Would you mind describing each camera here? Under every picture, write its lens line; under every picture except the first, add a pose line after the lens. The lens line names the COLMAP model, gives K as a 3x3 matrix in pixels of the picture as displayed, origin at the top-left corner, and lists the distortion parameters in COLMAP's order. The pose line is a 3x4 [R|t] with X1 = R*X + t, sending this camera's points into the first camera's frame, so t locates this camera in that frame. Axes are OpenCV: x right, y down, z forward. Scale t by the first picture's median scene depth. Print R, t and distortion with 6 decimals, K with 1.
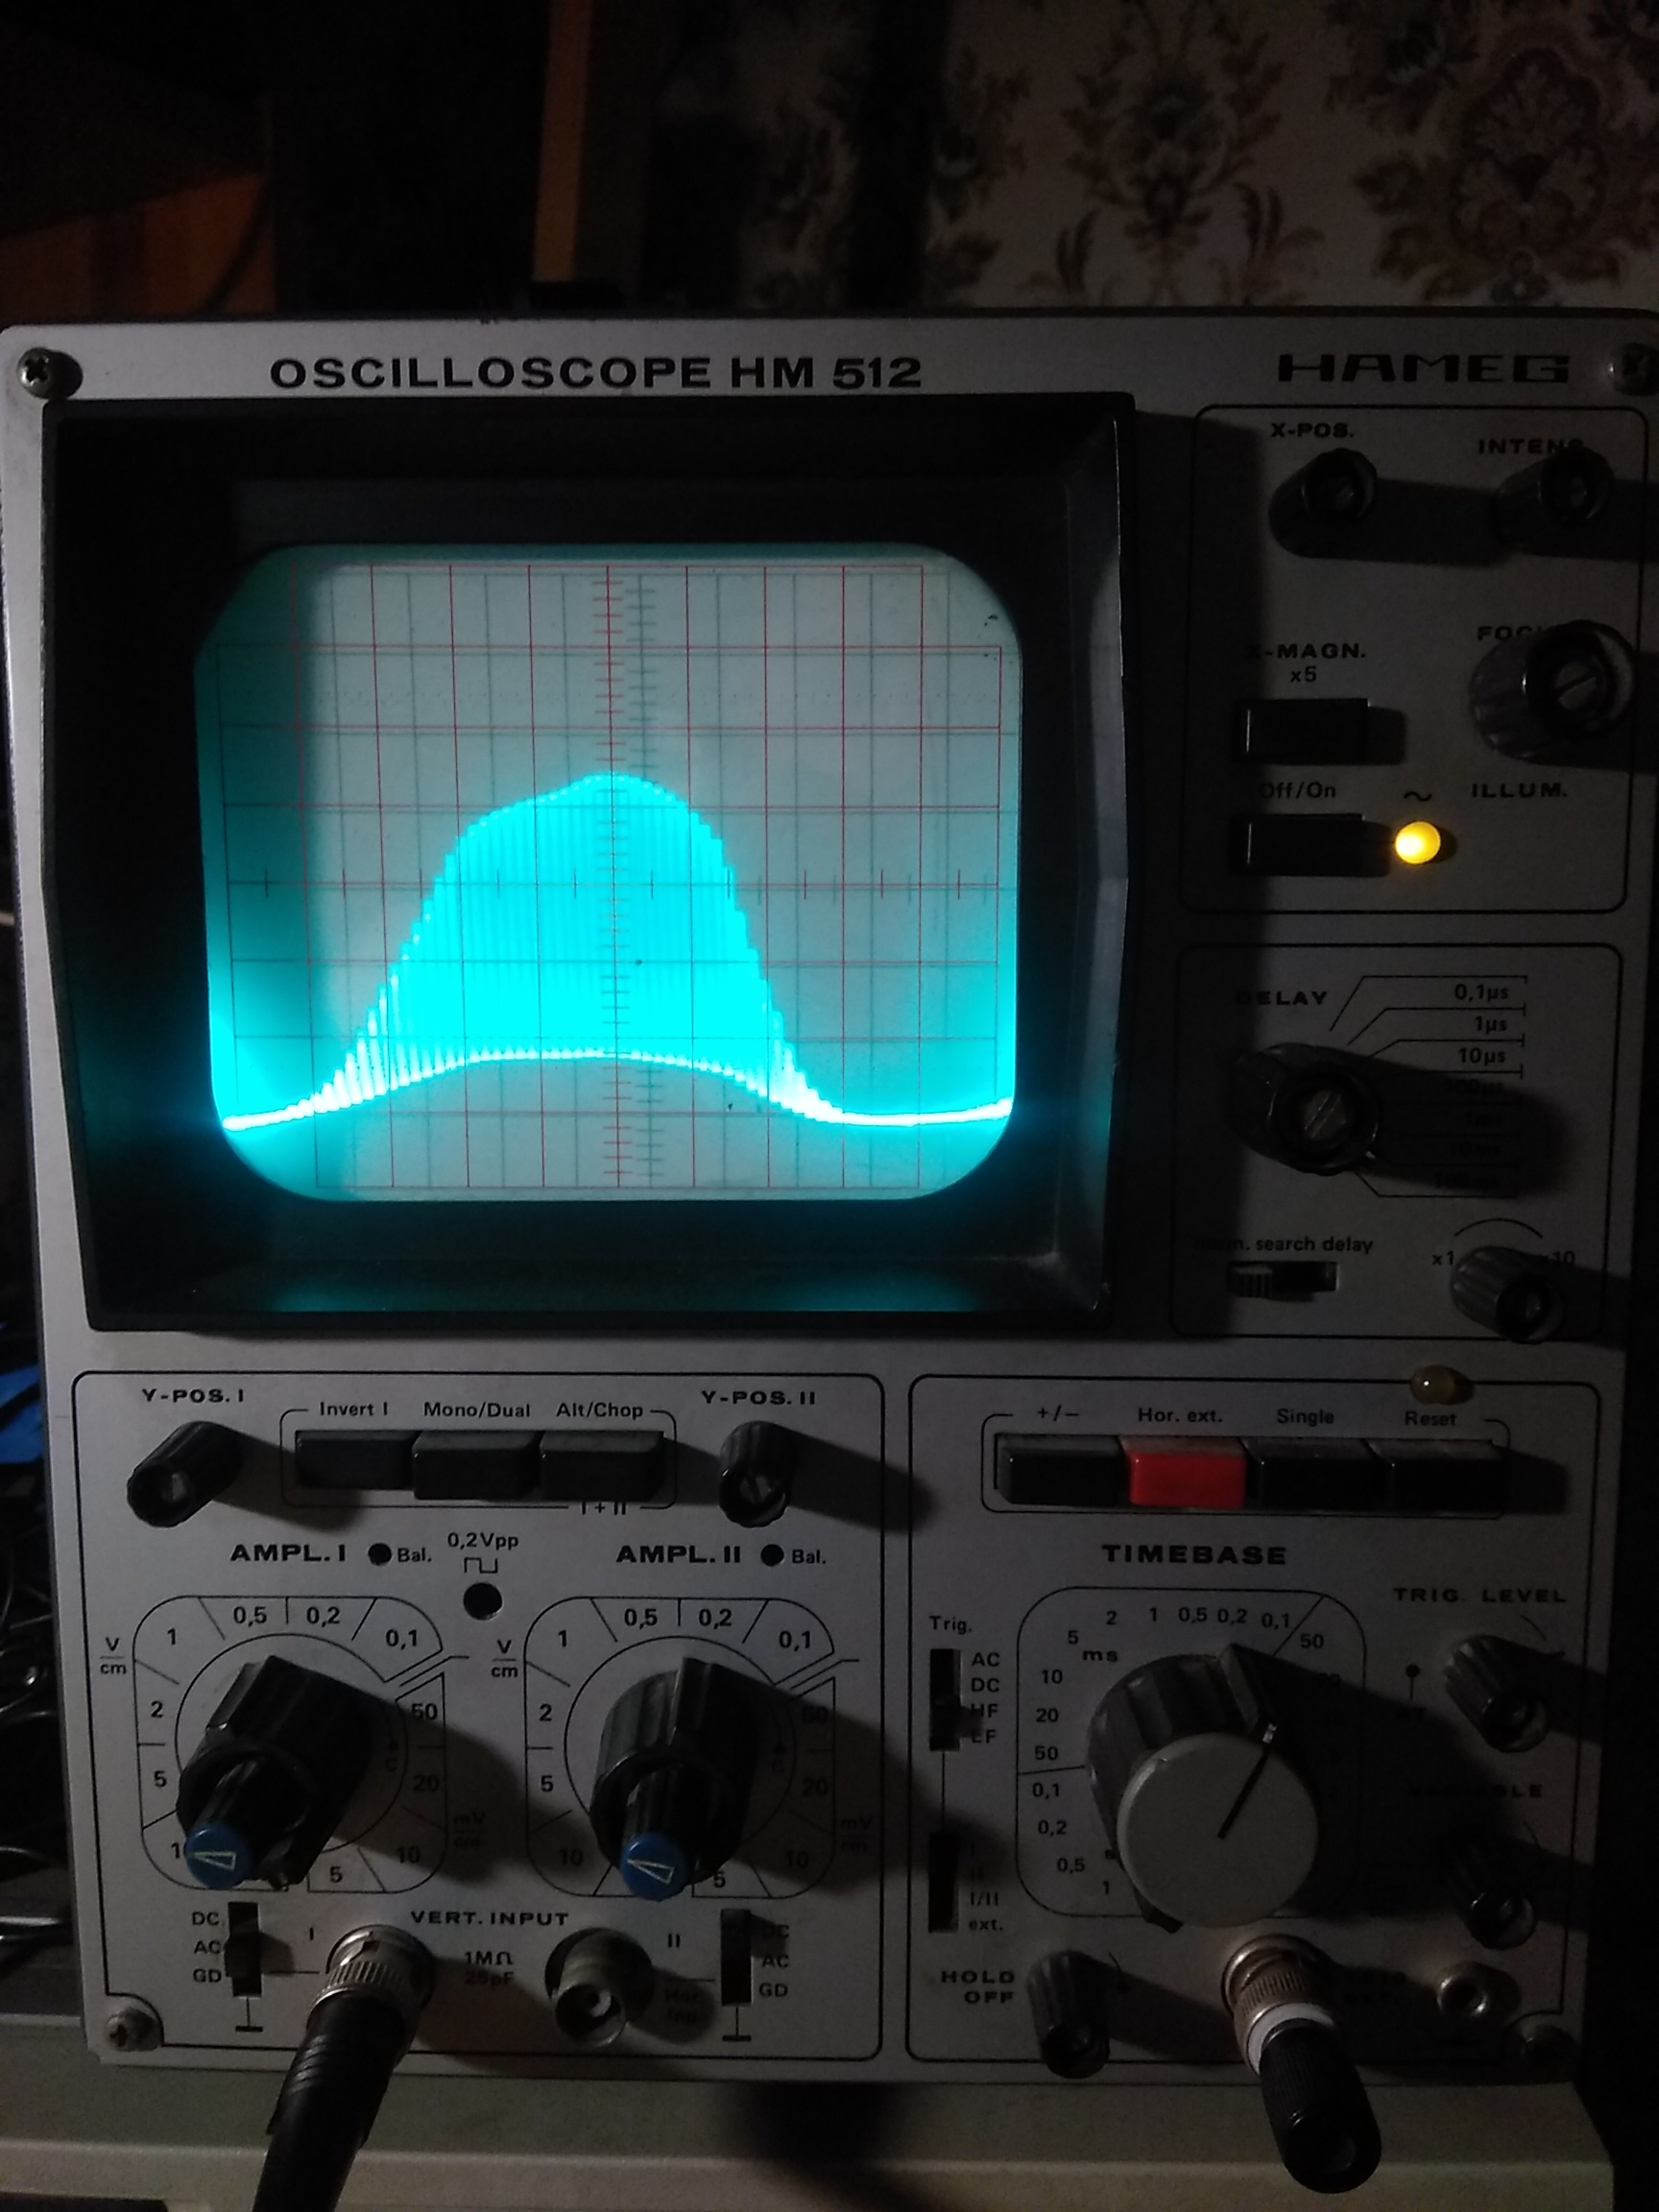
lens RADIAL K [[1726.6, 0, 833.8], [0, 1726.6, 1150.2], [0, 0, 1]] dist [0.094191, -0.193172]
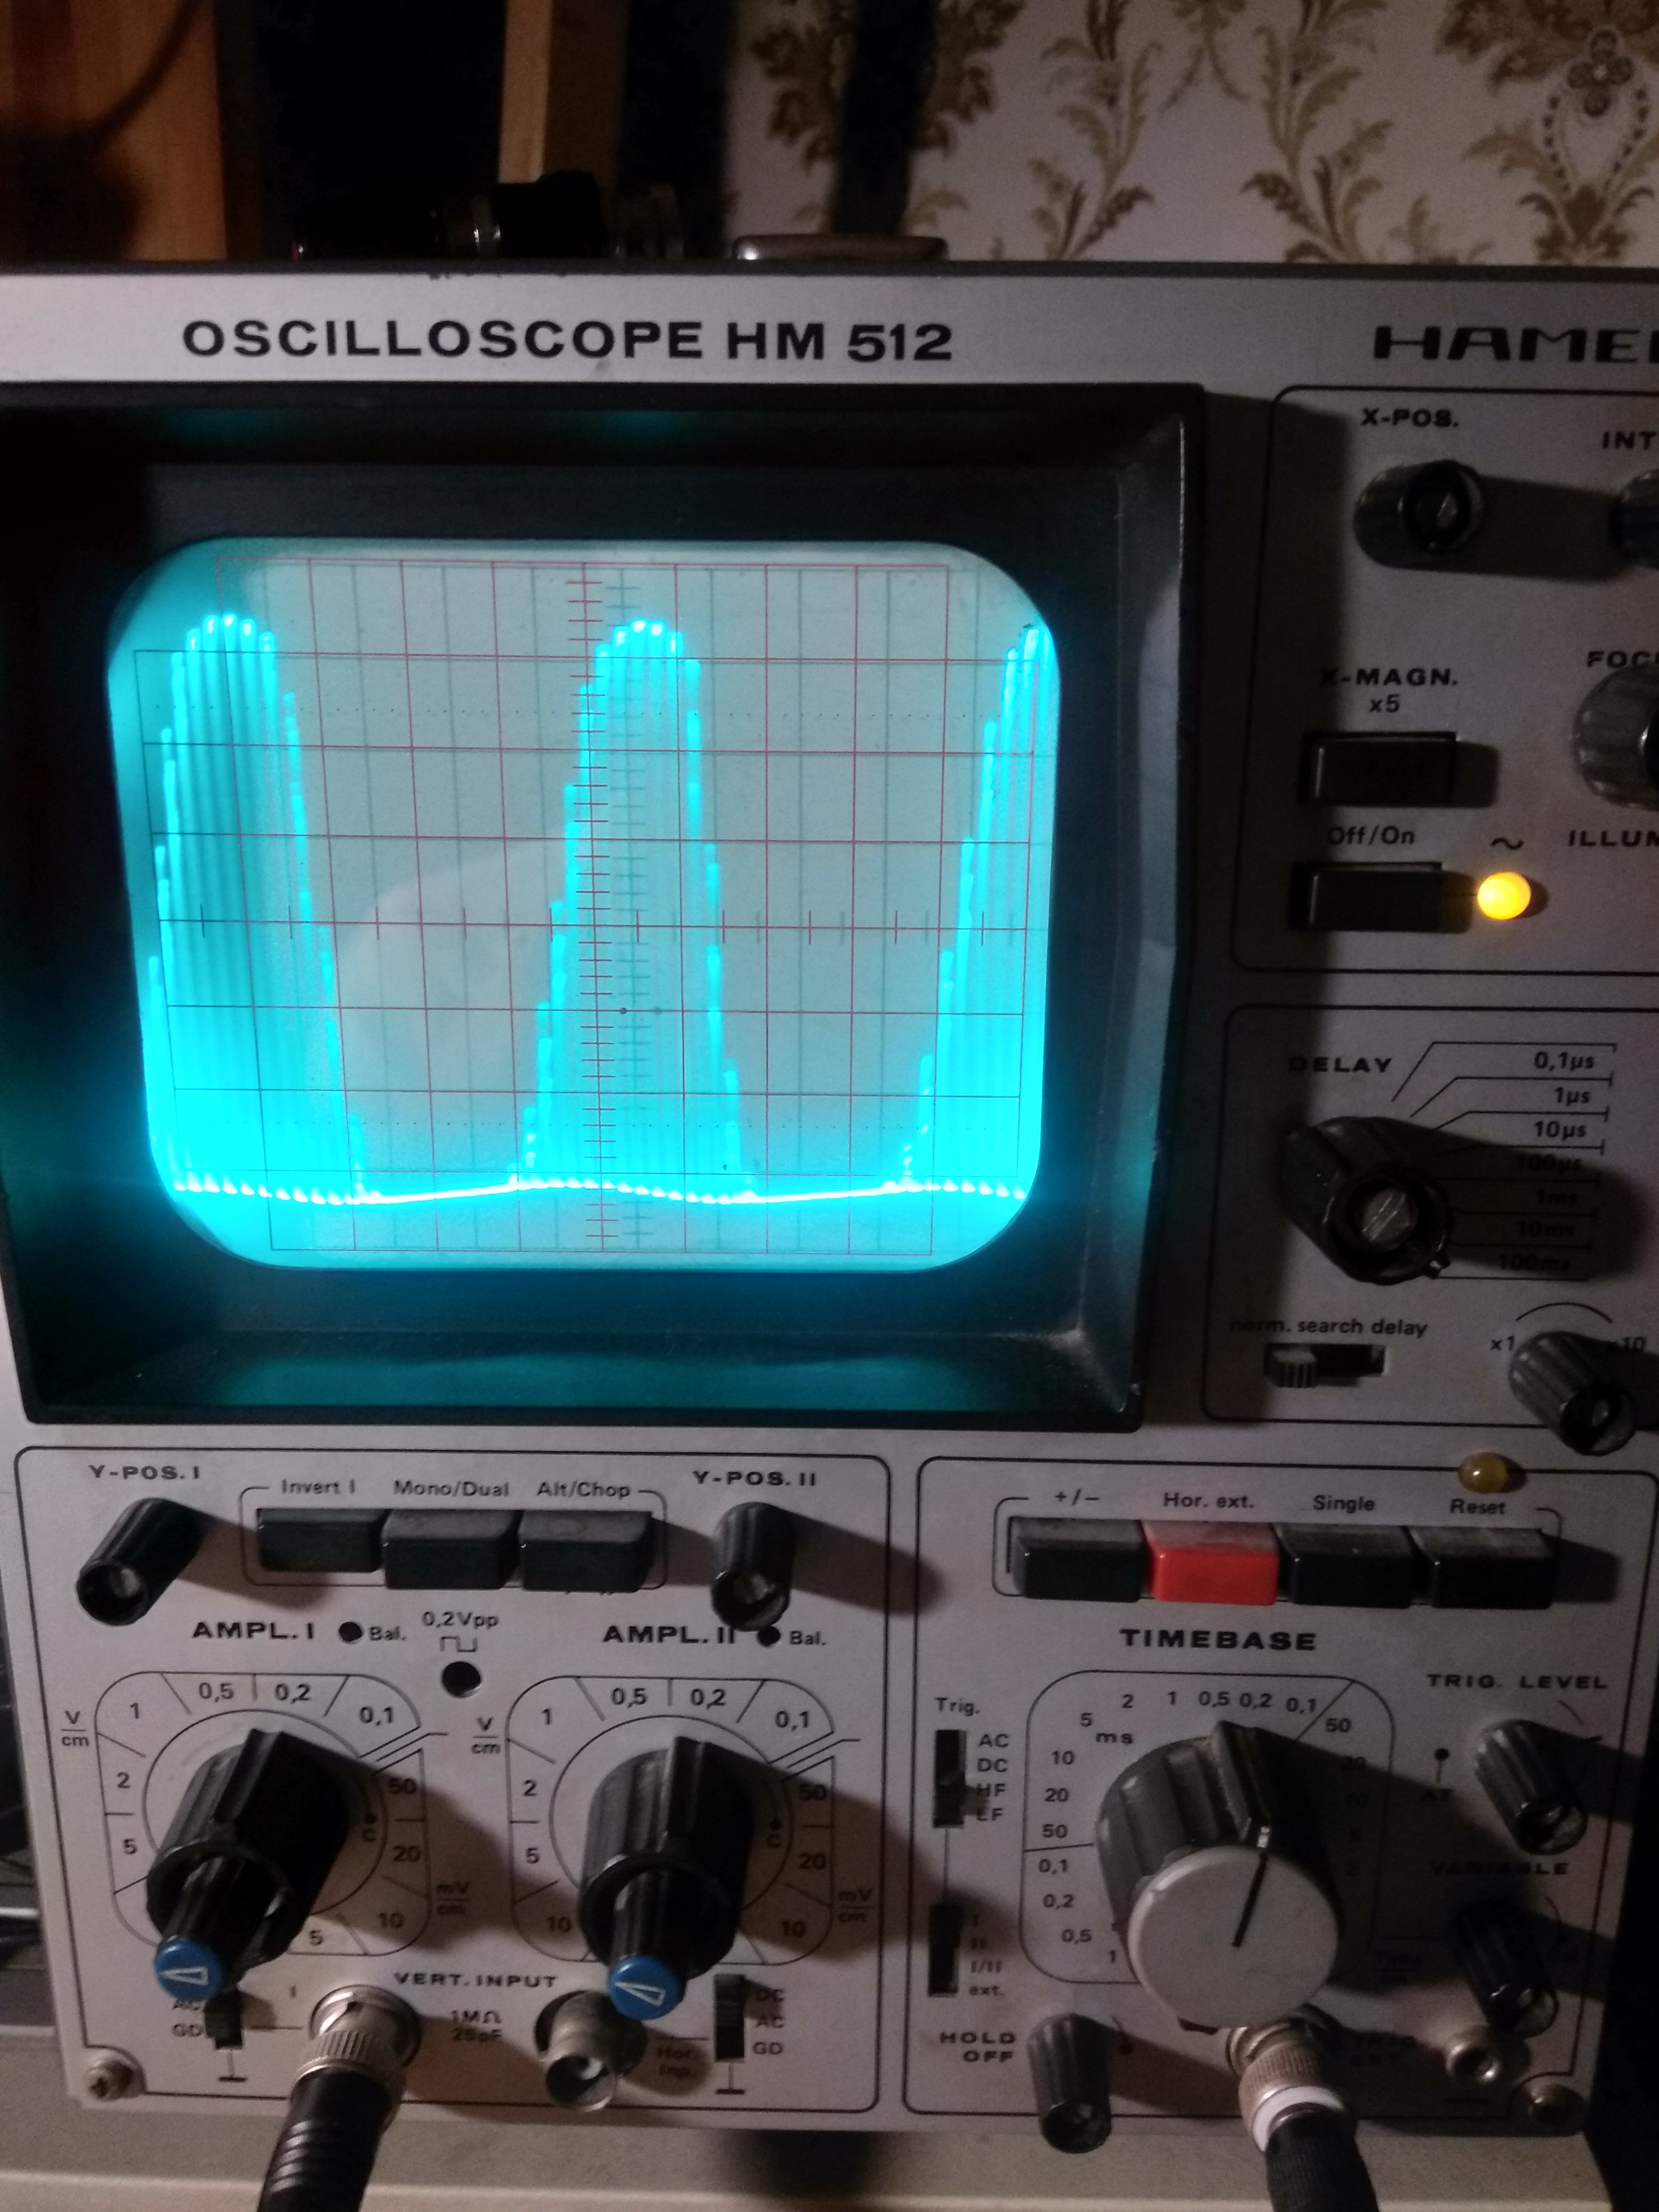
lens RADIAL K [[1720.1, 0, 834.5], [0, 1720.1, 1131.3], [0, 0, 1]] dist [0.083194, -0.172796]
pose [[0.999952, 0.009500, 0.002355, -0.004825], [-0.009723, 0.991780, 0.127589, -0.158883], [-0.001124, -0.127605, 0.991824, 0.107223]]
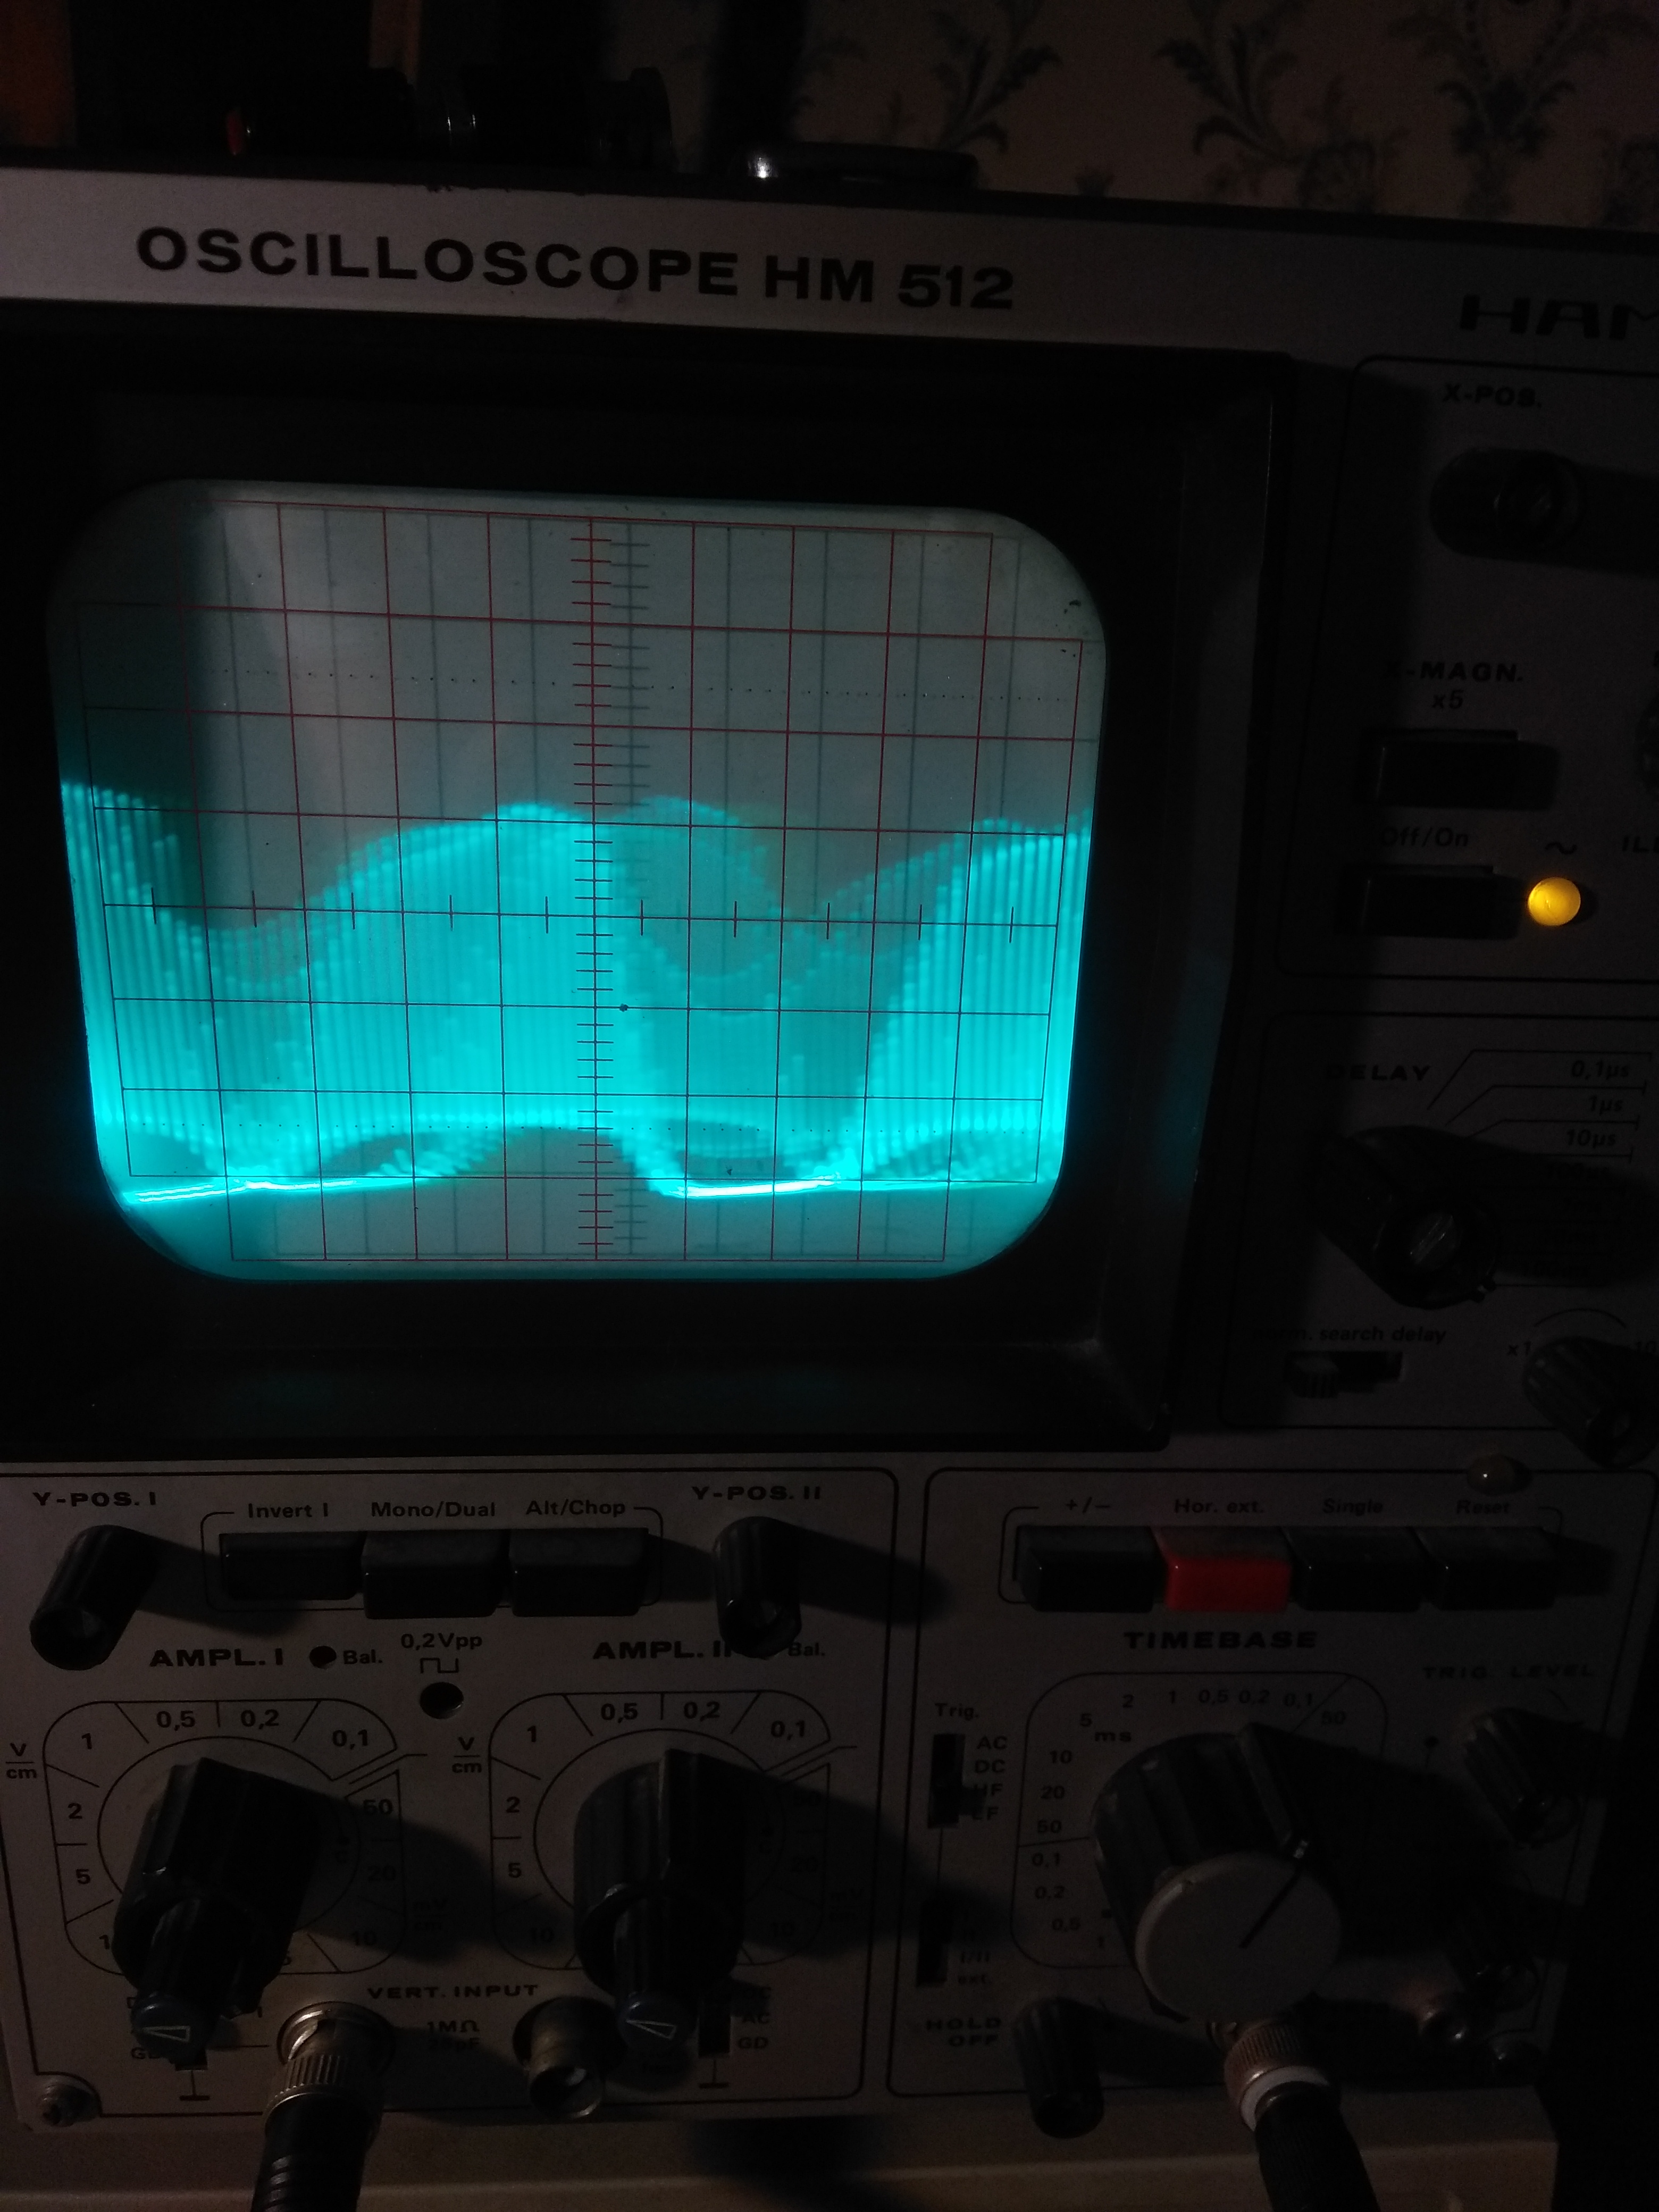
lens RADIAL K [[1714.3, 0, 843.5], [0, 1714.3, 1131.8], [0, 0, 1]] dist [0.087901, -0.185752]
pose [[0.995455, 0.010371, 0.094665, -0.084326], [-0.029671, 0.978350, 0.204820, -0.218205], [-0.090491, -0.206698, 0.974211, 0.176424]]
